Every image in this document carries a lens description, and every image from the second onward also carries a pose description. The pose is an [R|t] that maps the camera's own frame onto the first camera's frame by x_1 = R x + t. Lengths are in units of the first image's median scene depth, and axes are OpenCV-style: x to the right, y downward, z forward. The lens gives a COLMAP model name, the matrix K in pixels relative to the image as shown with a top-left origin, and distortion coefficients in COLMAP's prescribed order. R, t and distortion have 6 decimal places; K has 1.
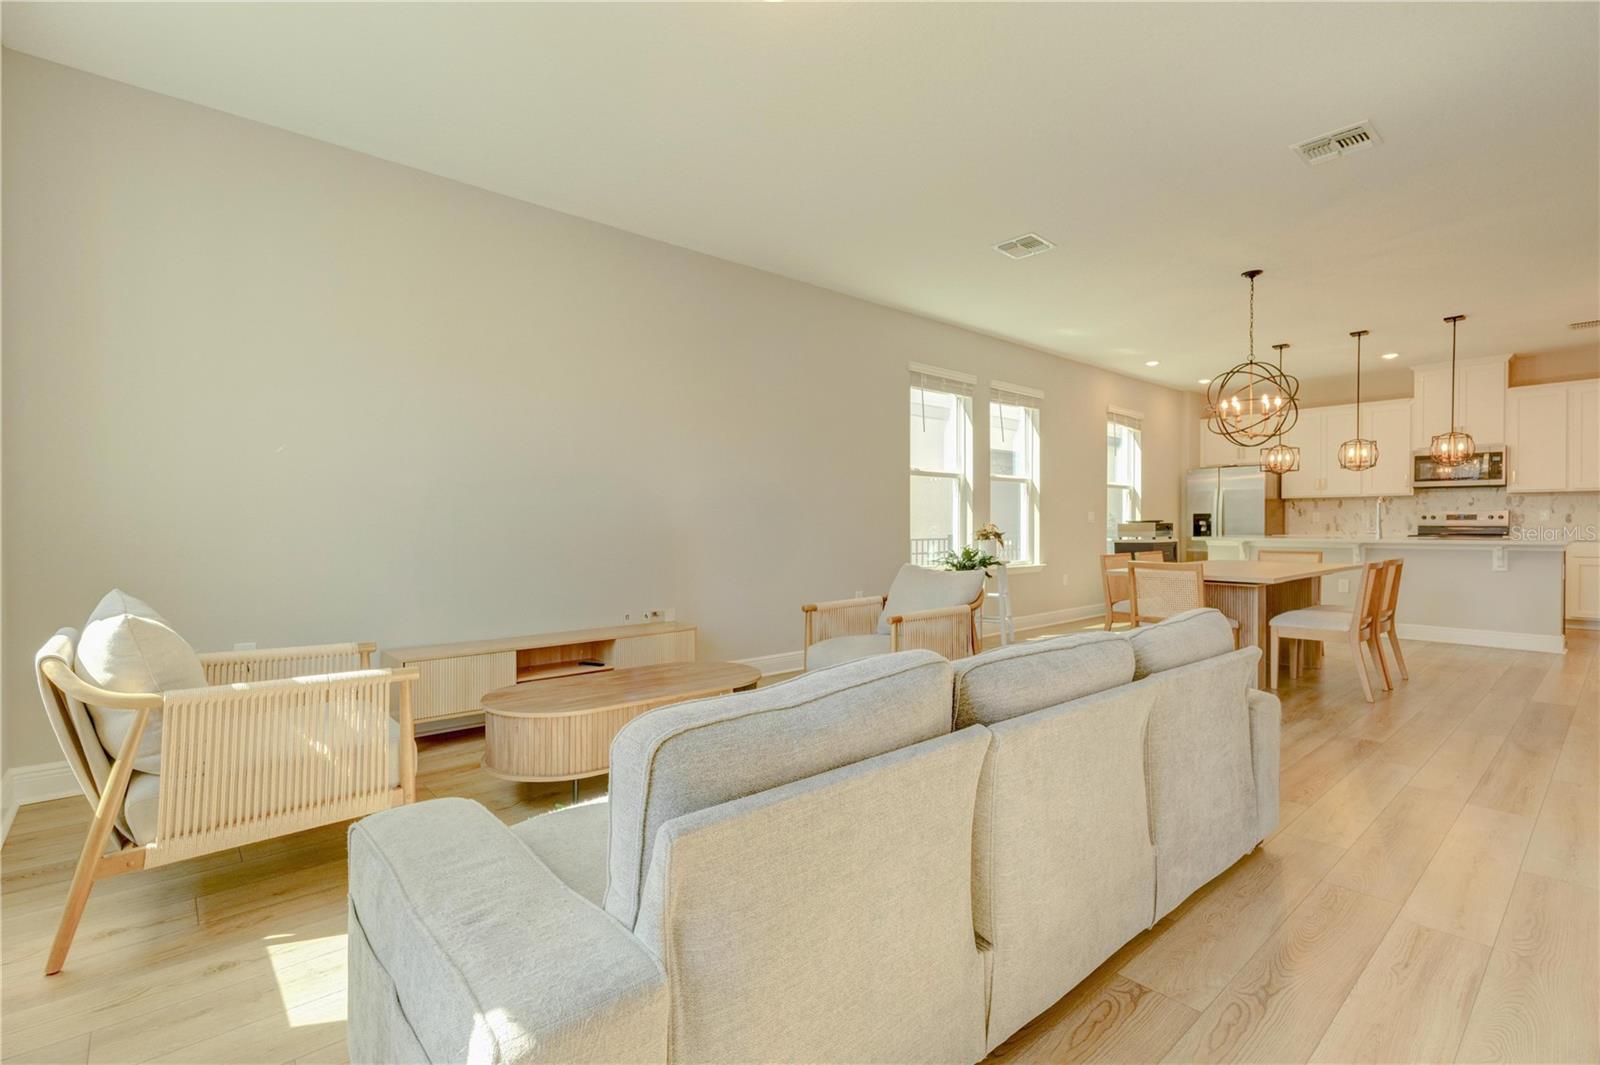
lens RADIAL K [[732.1, 0, 794.1], [0, 732.1, 529.4], [0, 0, 1]] dist [0.008122, -0.001790]
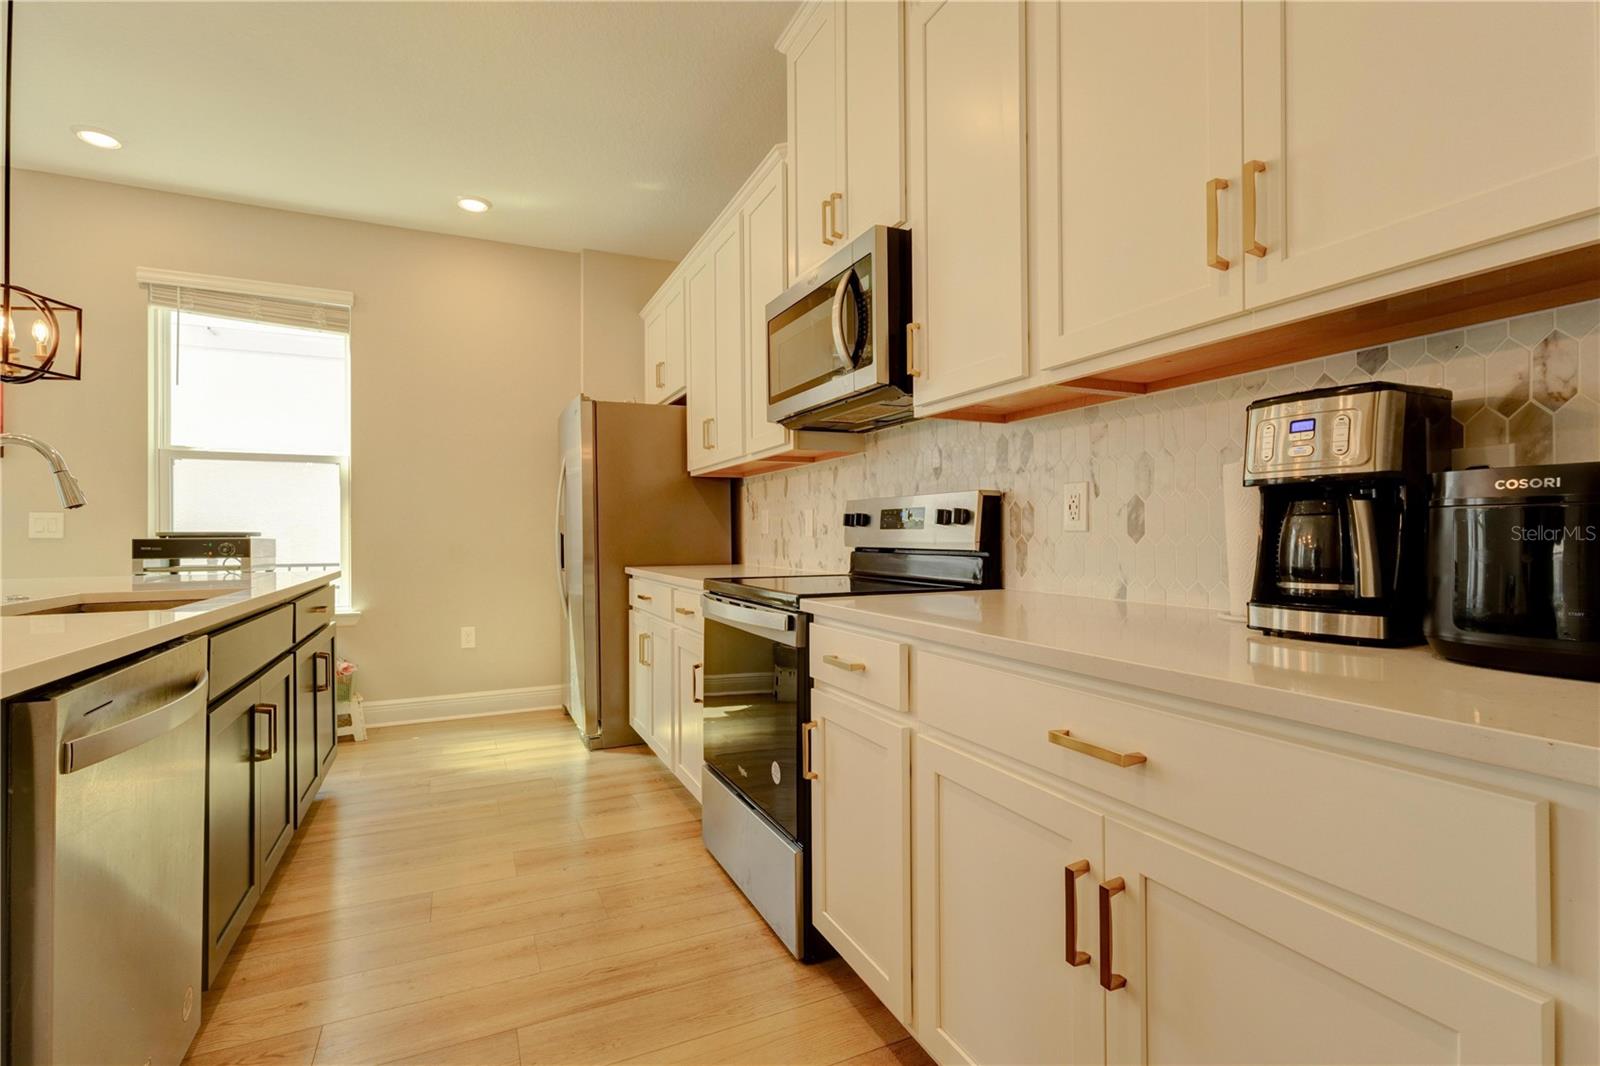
lens RADIAL K [[732.1, 0, 794.3], [0, 732.1, 532.6], [0, 0, 1]] dist [0.008122, -0.001790]
pose [[0.958937, -0.002449, -0.283607, 0.972567], [-0.000499, 0.999947, -0.010325, -0.008081], [0.283617, 0.010043, 0.958885, 0.731016]]
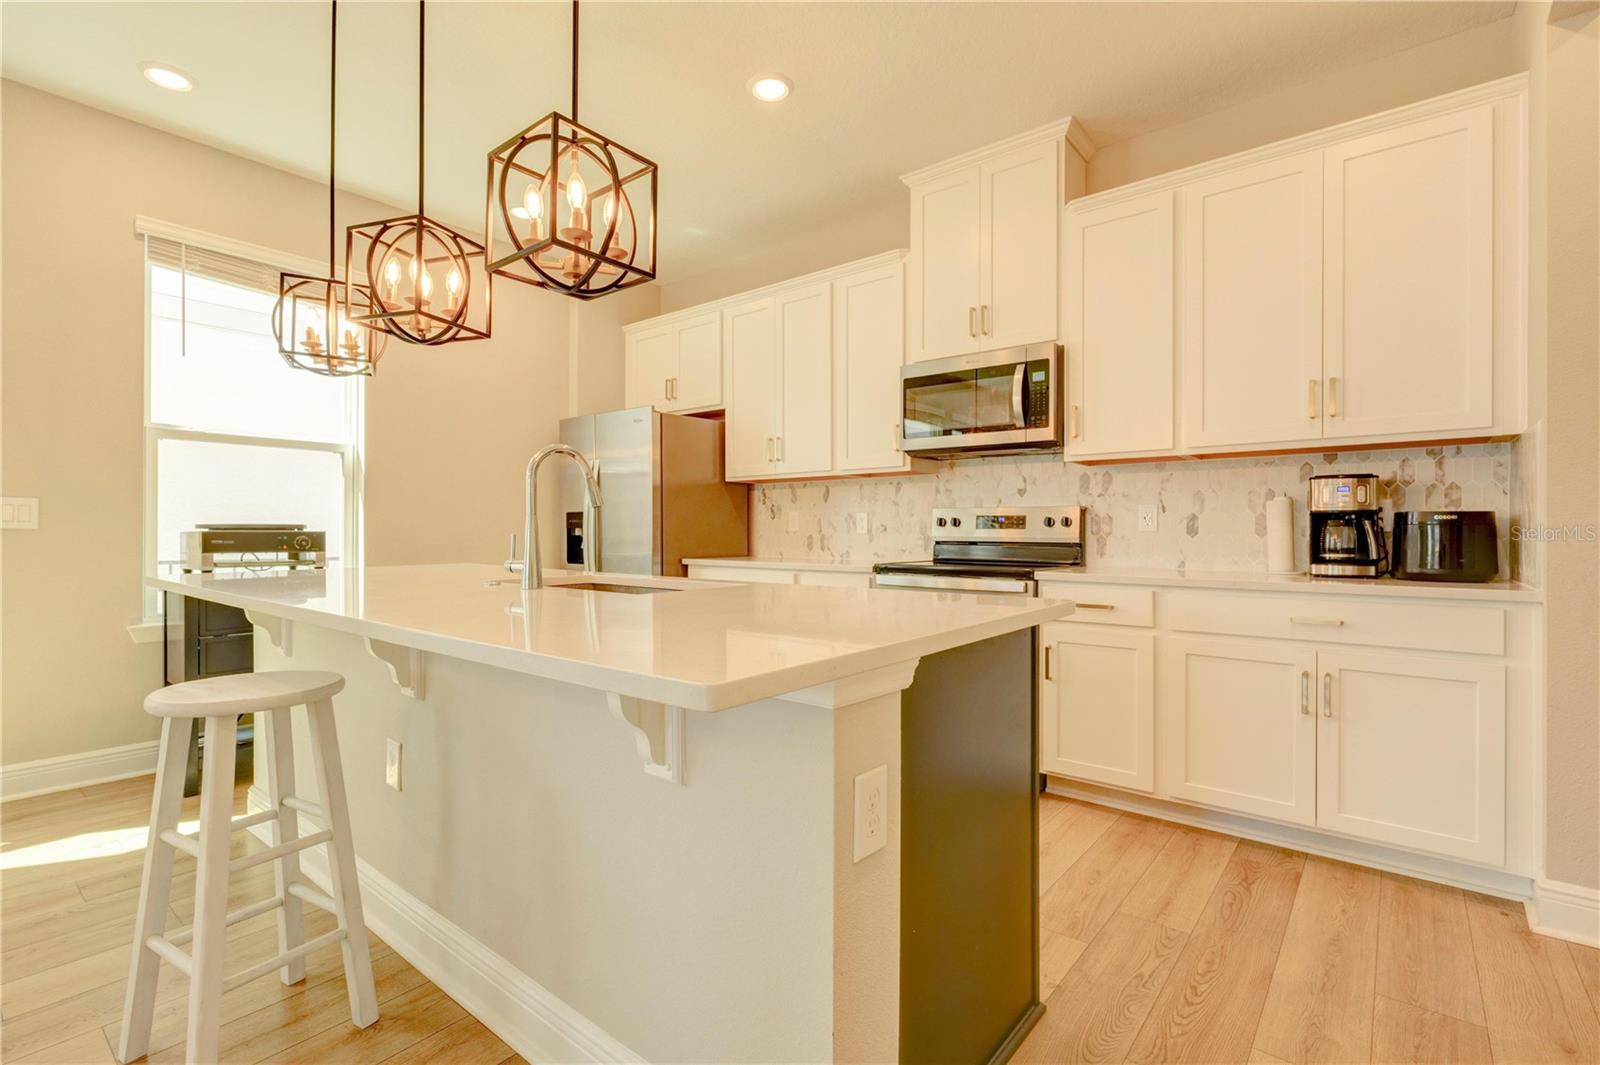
lens RADIAL K [[732.1, 0, 788.4], [0, 732.1, 534.4], [0, 0, 1]] dist [0.008122, -0.001790]
pose [[0.986527, 0.005347, 0.163509, 0.729657], [-0.004532, 0.999975, -0.005360, -0.006217], [-0.163534, 0.004546, 0.986527, 0.606571]]
